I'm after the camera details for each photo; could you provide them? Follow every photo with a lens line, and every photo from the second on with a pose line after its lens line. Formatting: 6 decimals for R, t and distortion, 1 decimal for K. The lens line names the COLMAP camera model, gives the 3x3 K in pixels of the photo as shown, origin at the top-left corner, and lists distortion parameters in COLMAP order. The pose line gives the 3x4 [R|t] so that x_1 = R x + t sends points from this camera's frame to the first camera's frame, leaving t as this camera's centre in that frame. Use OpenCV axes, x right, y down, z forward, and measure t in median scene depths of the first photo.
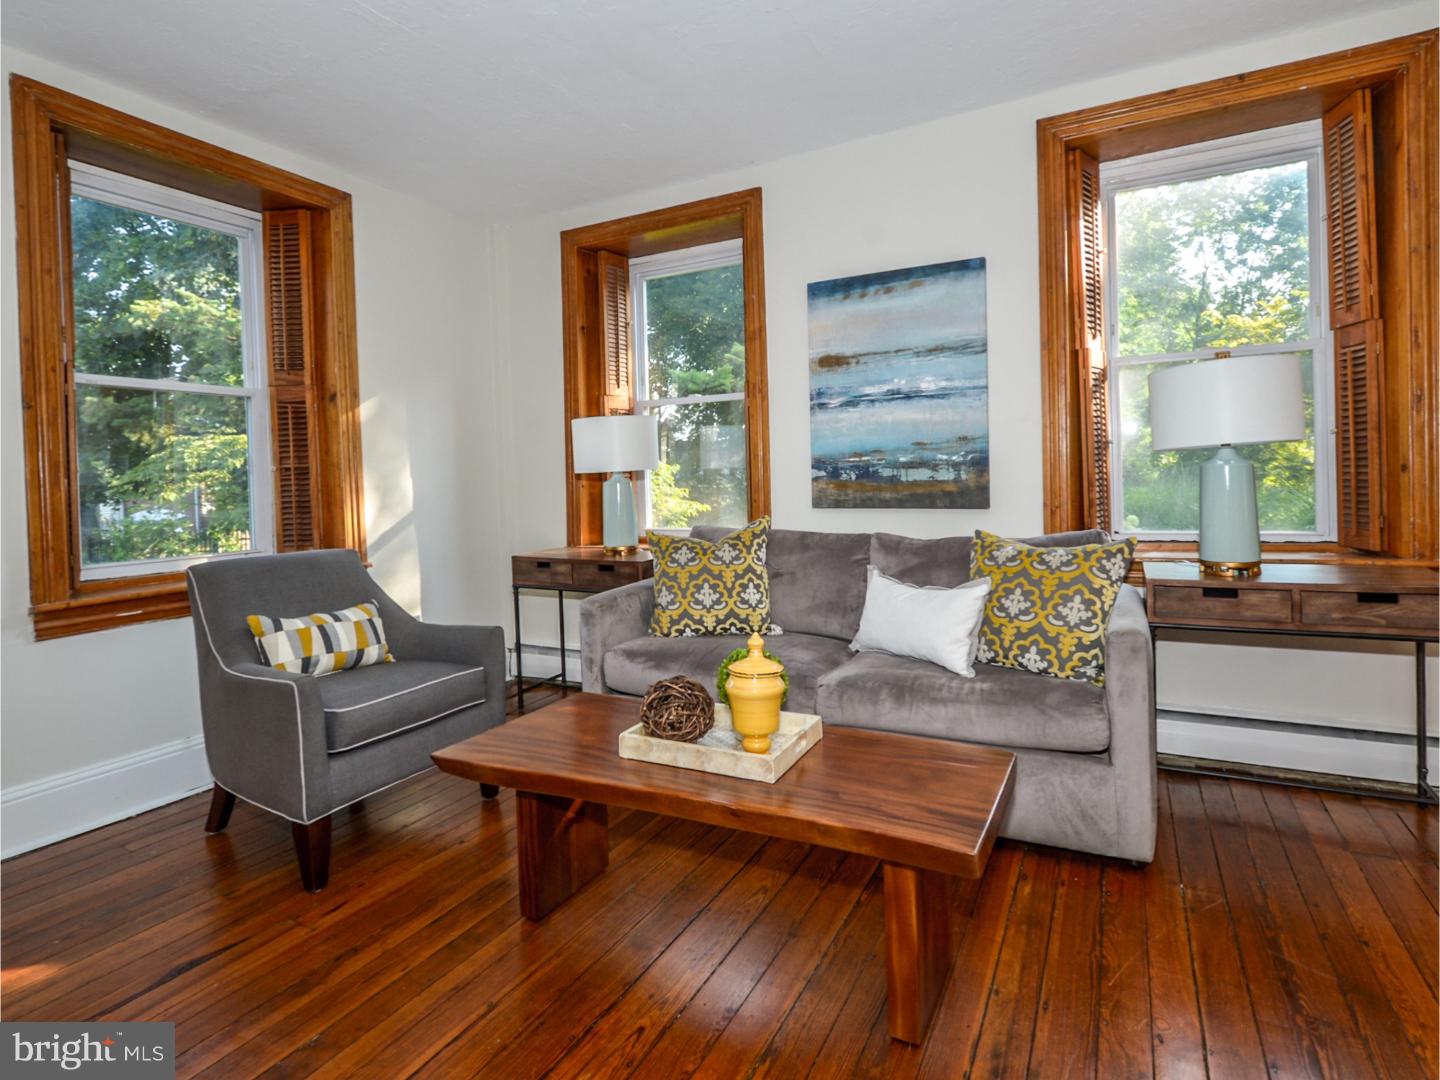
lens RADIAL K [[740.4, 0, 720.8], [0, 740.4, 483.6], [0, 0, 1]] dist [0.000867, 0.000099]
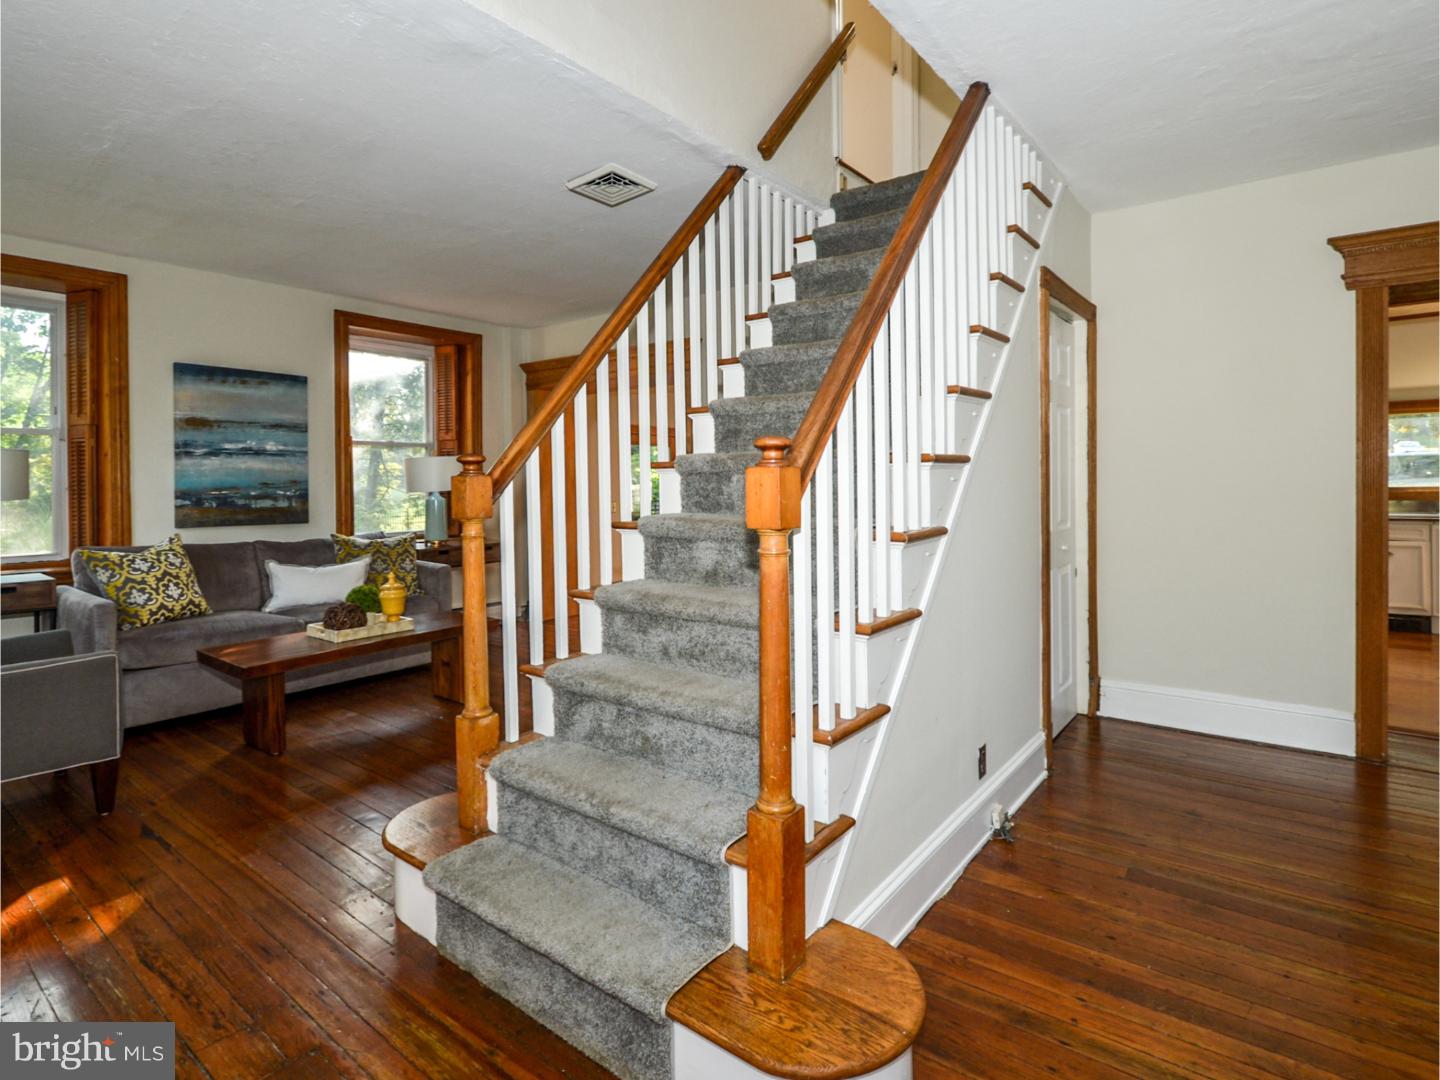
lens RADIAL K [[740.4, 0, 720.8], [0, 740.4, 483.6], [0, 0, 1]] dist [0.000867, 0.000099]
pose [[0.181902, 0.029505, 0.982874, -1.099798], [0.015903, 0.999331, -0.032942, 0.013082], [-0.983188, 0.021623, 0.181311, -0.237327]]
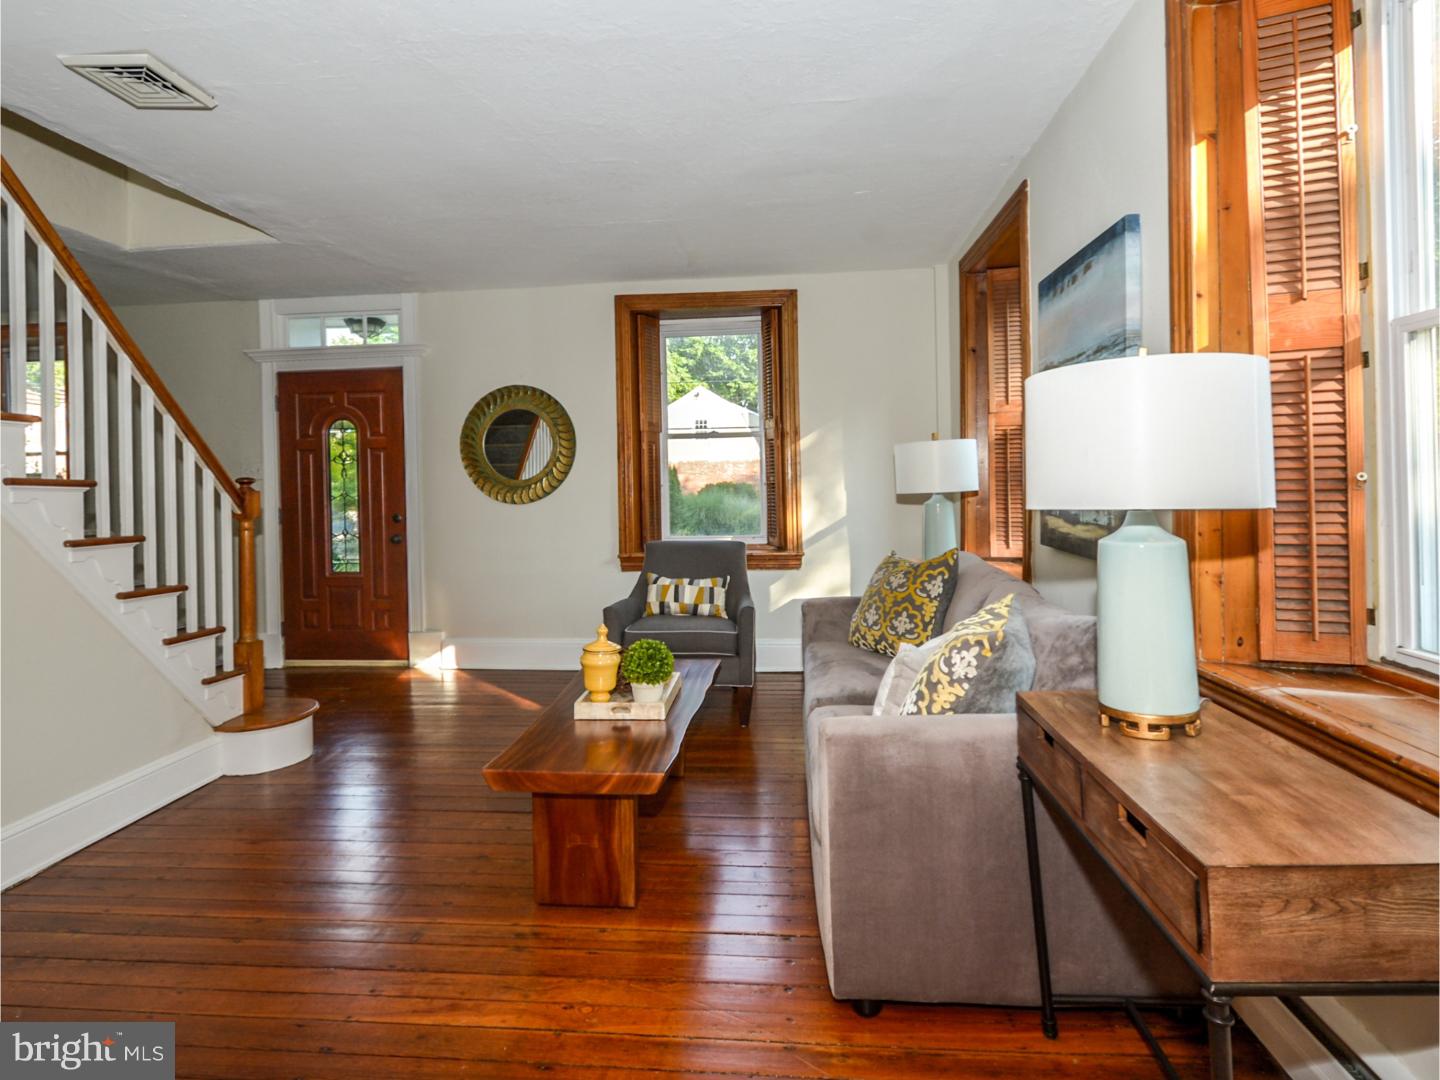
lens RADIAL K [[740.4, 0, 720.8], [0, 740.4, 483.6], [0, 0, 1]] dist [0.000867, 0.000099]
pose [[0.393068, 0.024922, -0.919172, 0.824236], [-0.000987, 0.999644, 0.026681, -0.065995], [0.919509, -0.009581, 0.392952, 0.348913]]
